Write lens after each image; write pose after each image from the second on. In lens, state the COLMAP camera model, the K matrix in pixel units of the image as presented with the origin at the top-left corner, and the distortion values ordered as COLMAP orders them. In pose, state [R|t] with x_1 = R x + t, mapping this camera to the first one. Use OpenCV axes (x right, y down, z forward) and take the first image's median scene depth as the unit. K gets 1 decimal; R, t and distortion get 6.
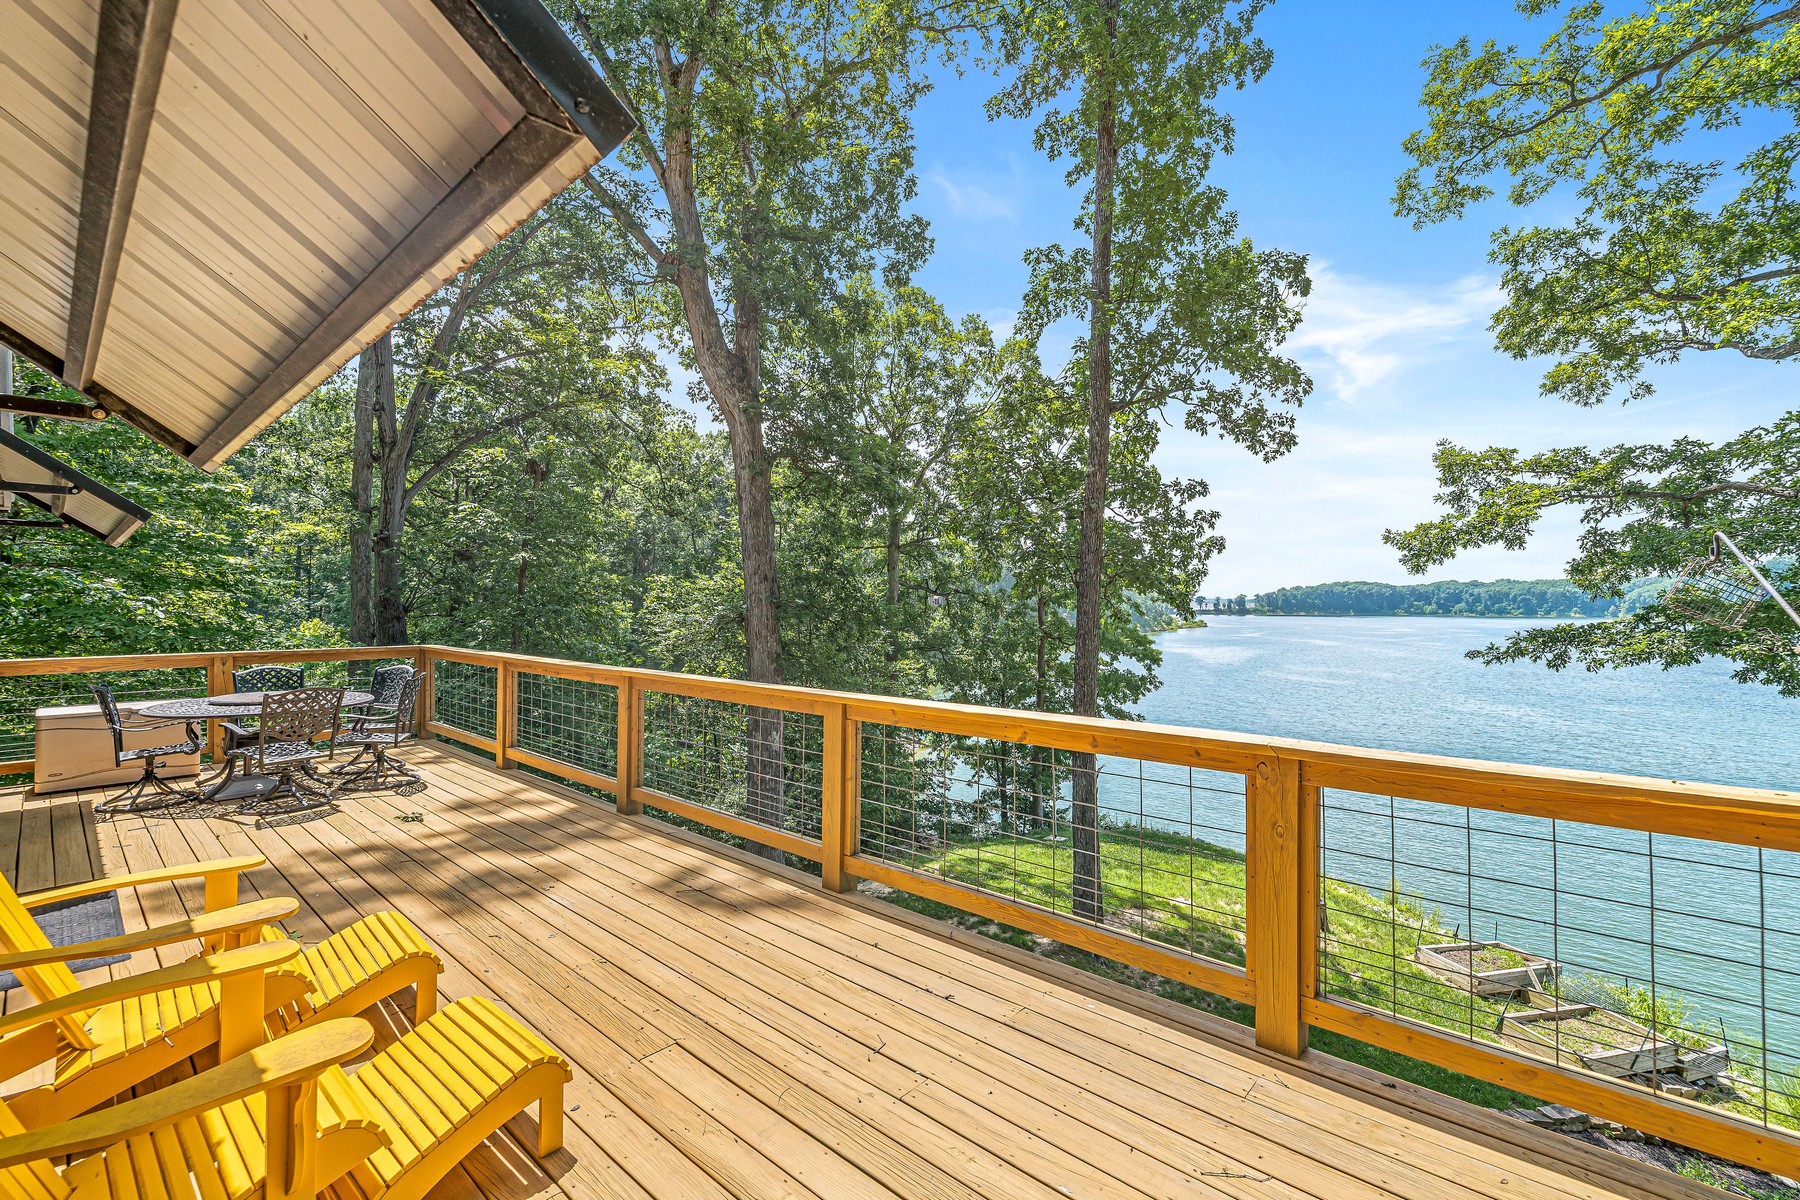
lens RADIAL K [[771.5, 0, 903.3], [0, 771.5, 603.4], [0, 0, 1]] dist [0.002130, -0.001214]
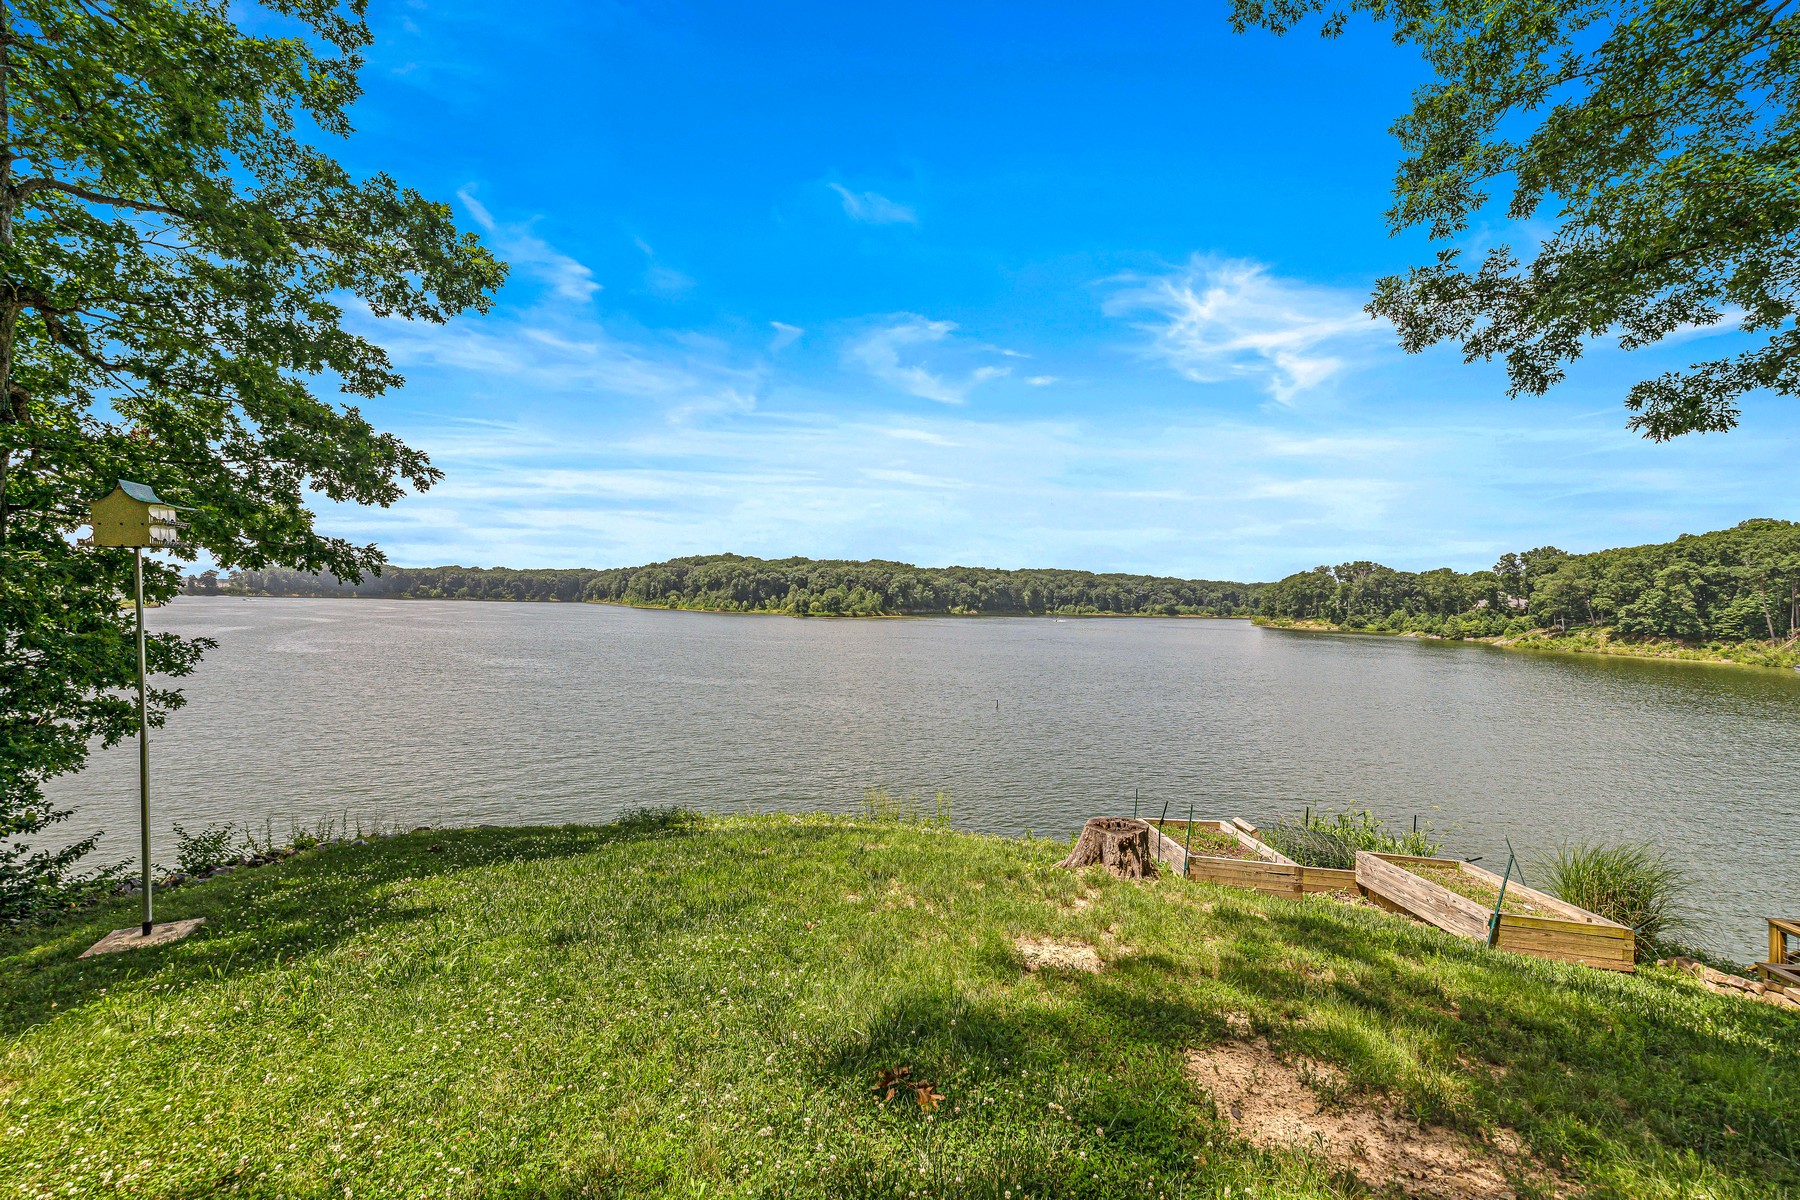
lens RADIAL K [[771.5, 0, 901.2], [0, 771.5, 598.3], [0, 0, 1]] dist [0.002130, -0.001214]
pose [[0.410965, 0.011395, 0.911580, 0.101235], [-0.022161, 0.999751, -0.002507, 0.302214], [-0.911382, -0.019171, 0.411115, 1.080335]]
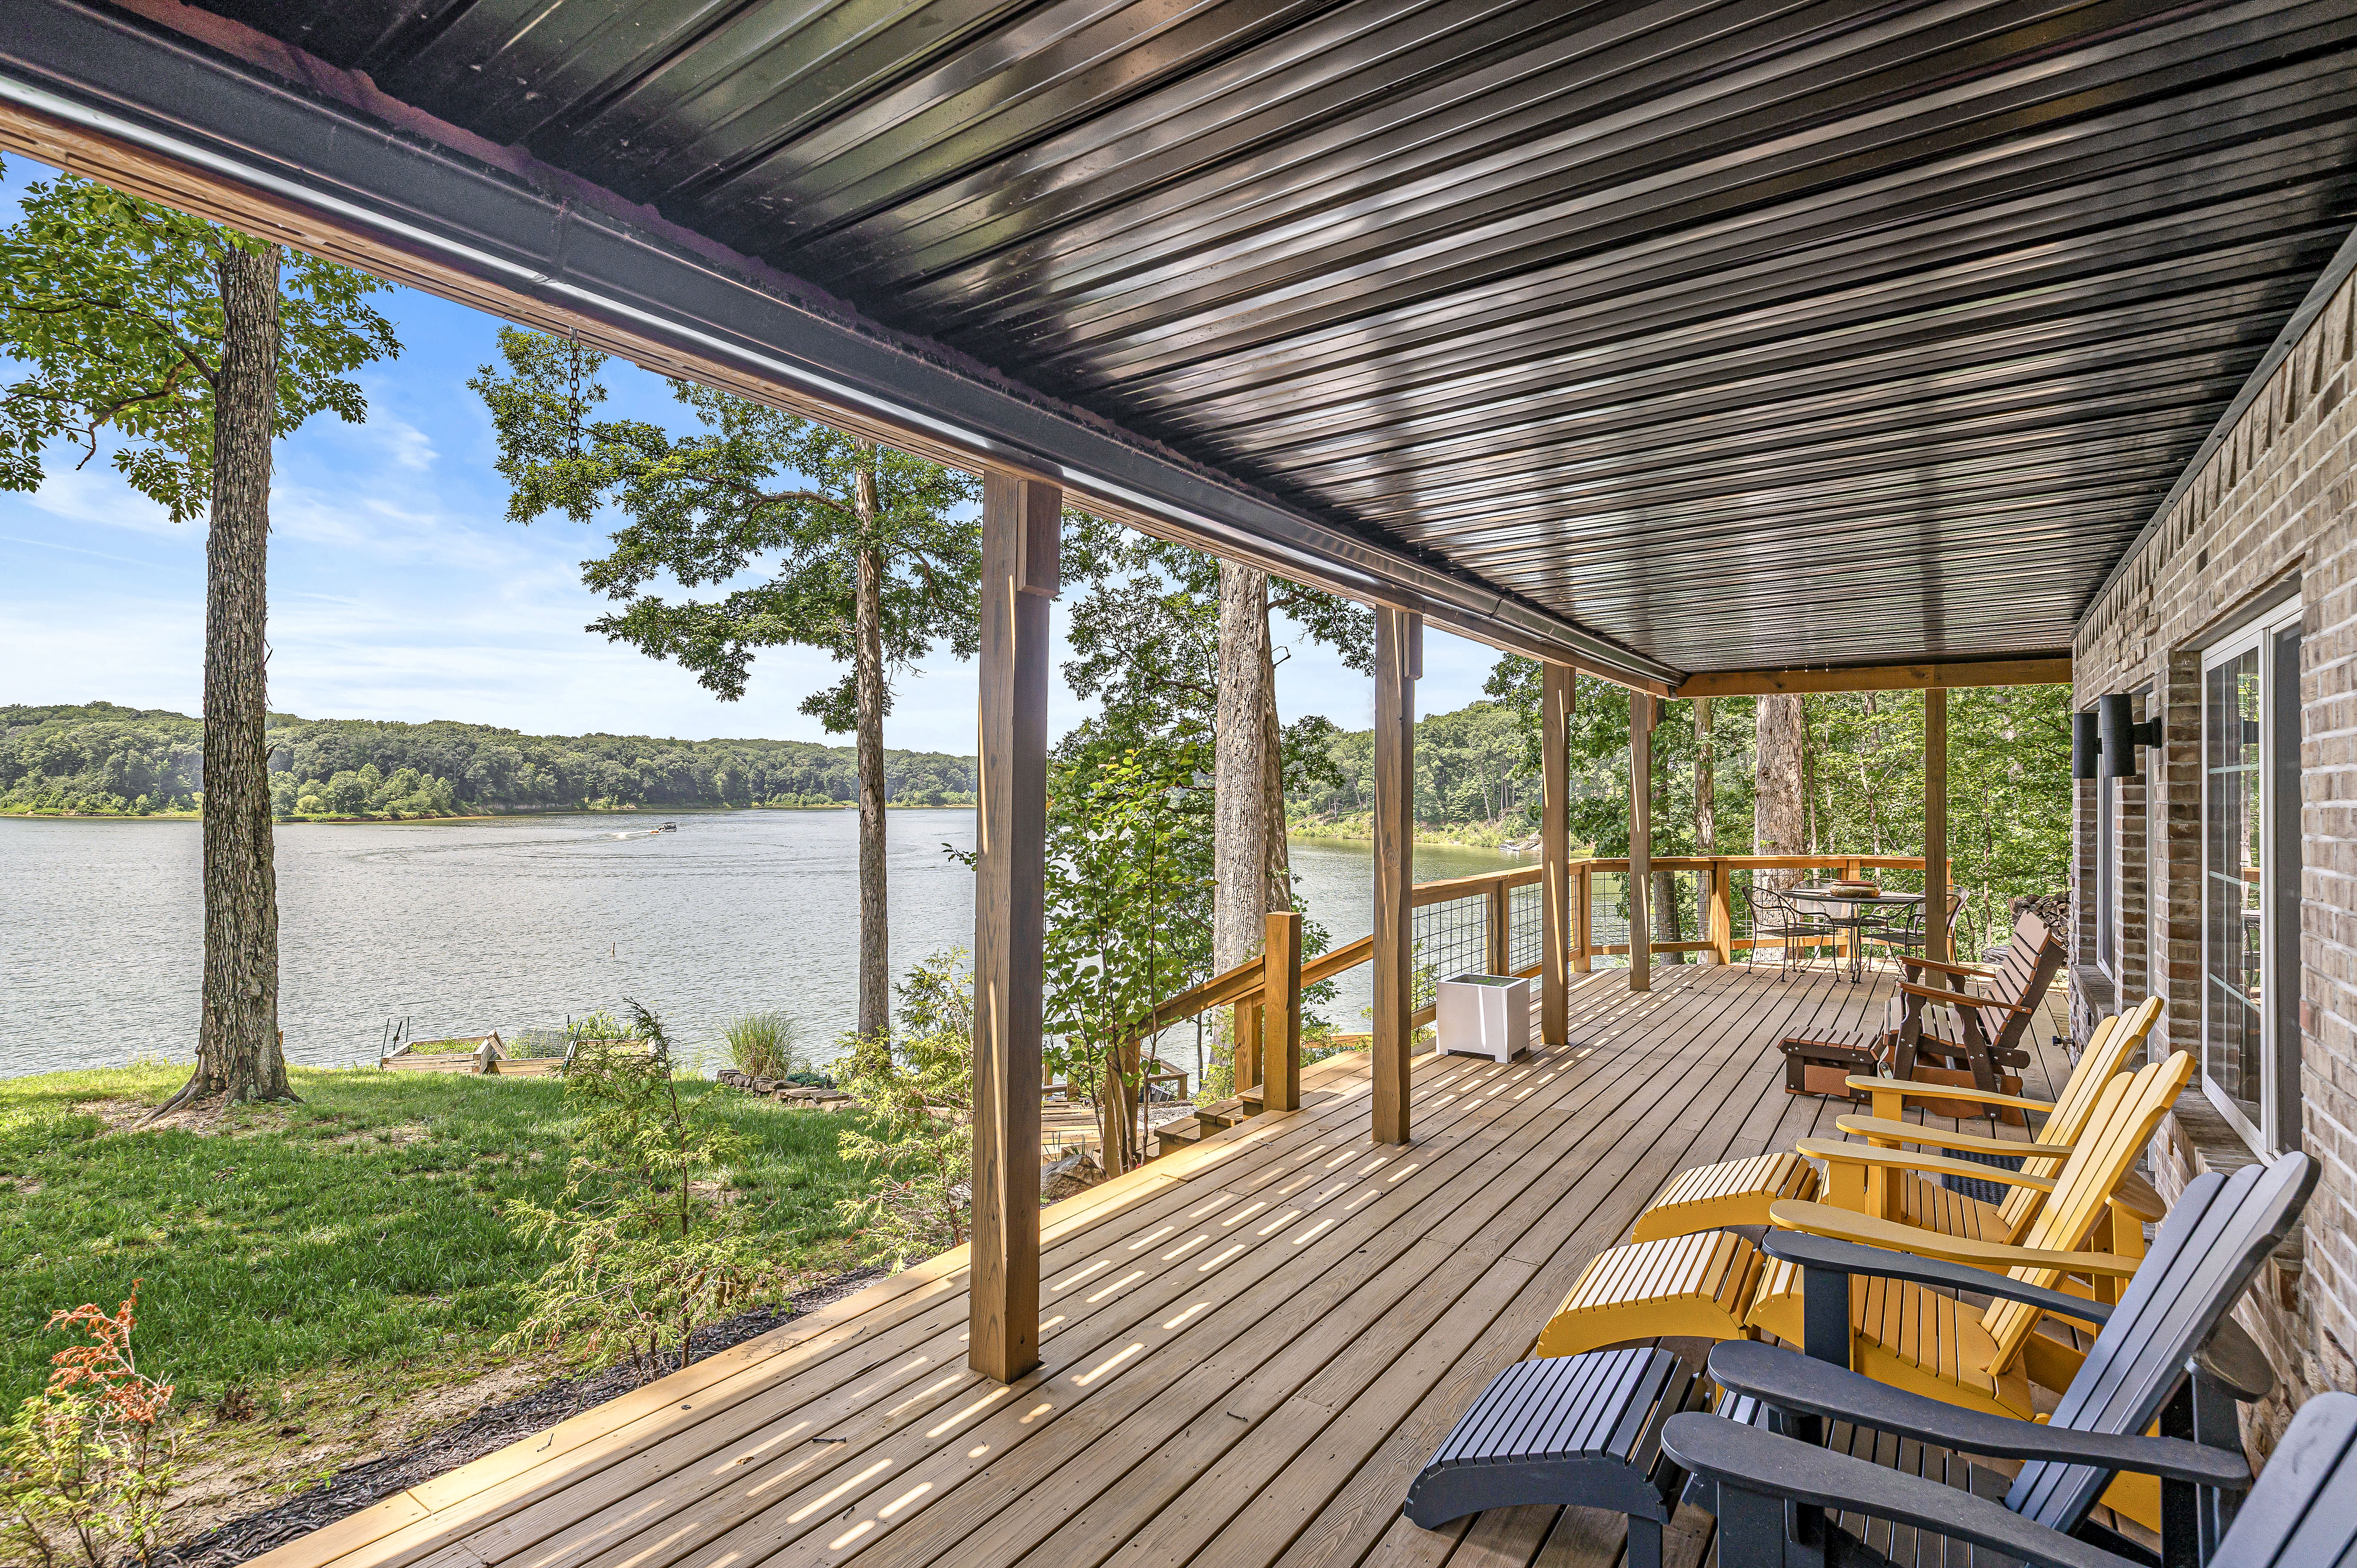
lens RADIAL K [[1117.3, 0, 1179.6], [0, 1117.3, 781.4], [0, 0, 1]] dist [0.003036, -0.001309]
pose [[-0.120670, 0.010001, 0.992642, -0.496929], [-0.009383, 0.999893, -0.011215, 0.211206], [-0.992648, -0.010668, -0.120563, 0.447274]]
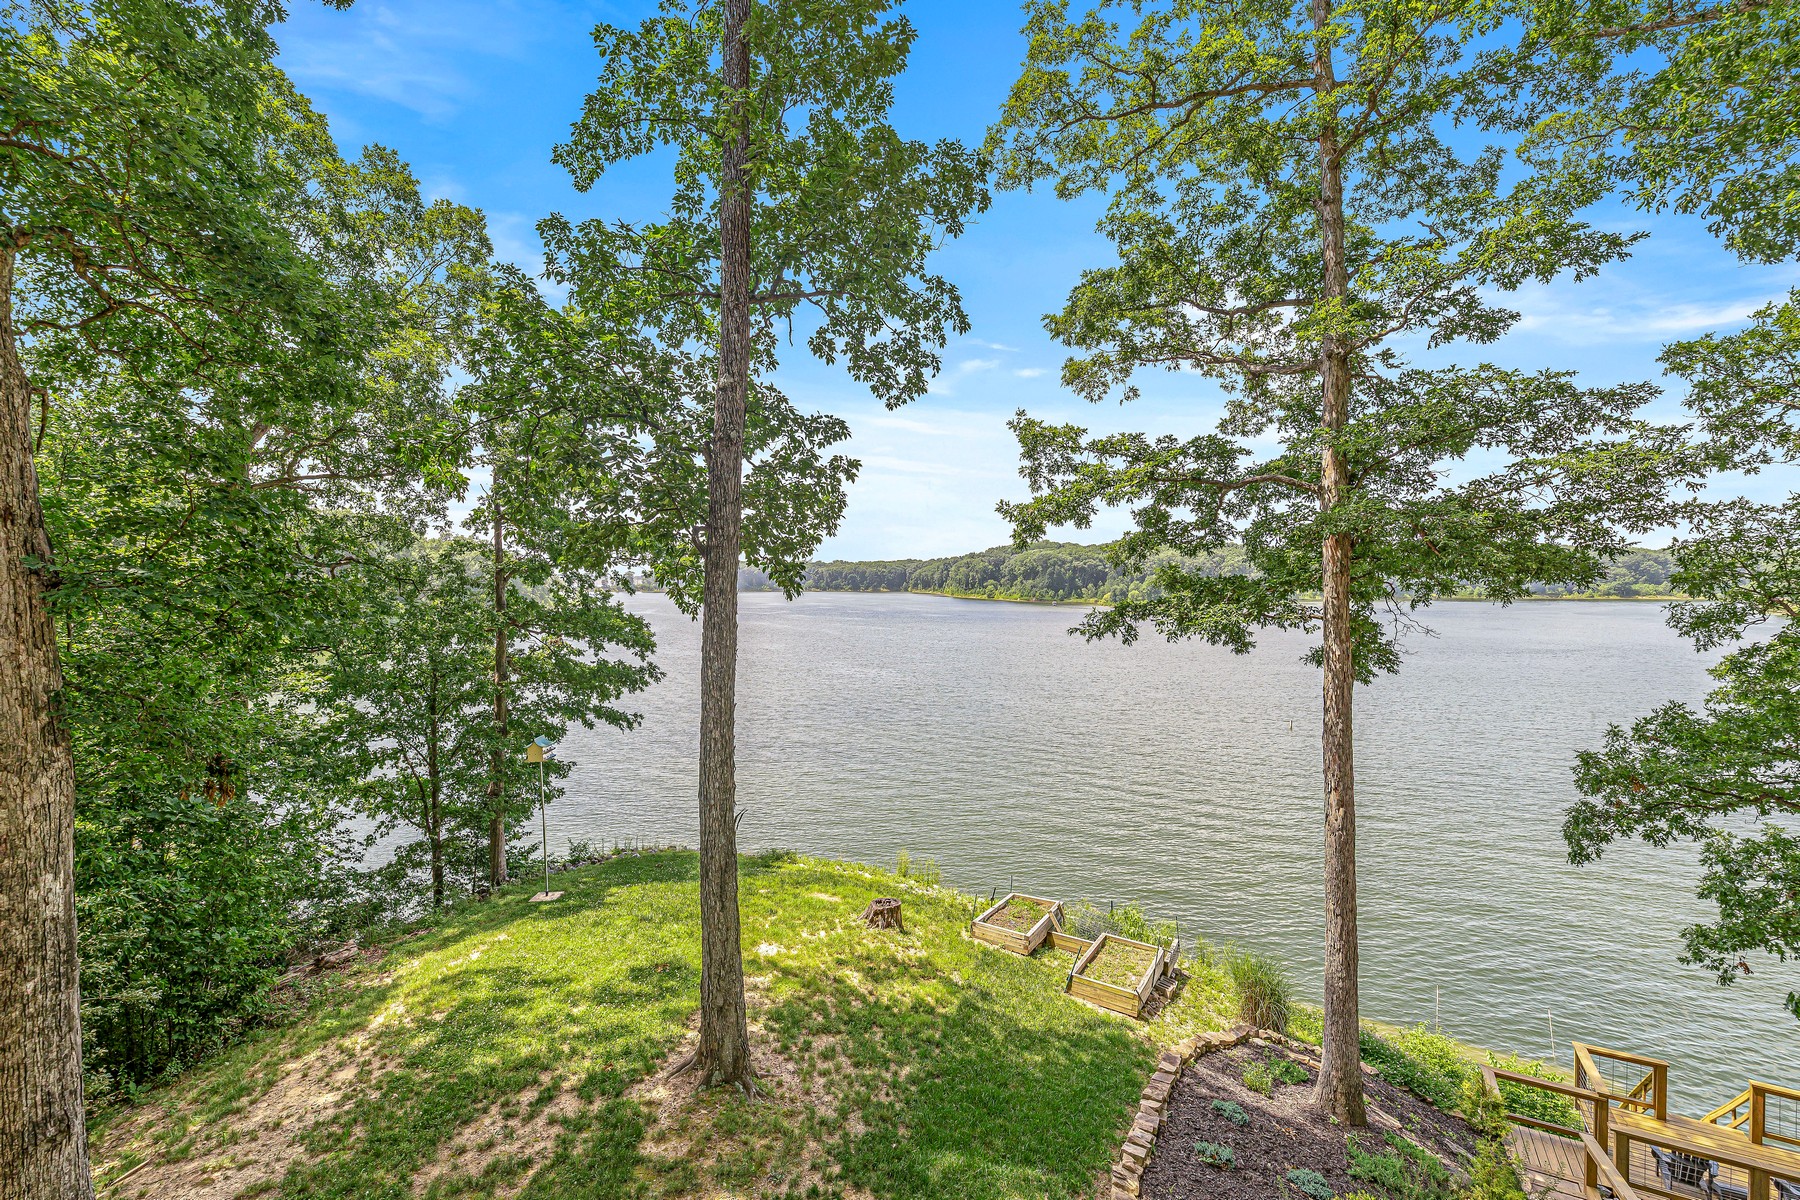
lens RADIAL K [[804.3, 0, 902.7], [0, 804.3, 600.7], [0, 0, 1]] dist [0.000749, -0.000186]
pose [[0.736062, -0.016181, 0.676721, -0.113106], [-0.001121, 0.999684, 0.025122, 0.002801], [-0.676913, -0.019250, 0.735811, 0.339753]]
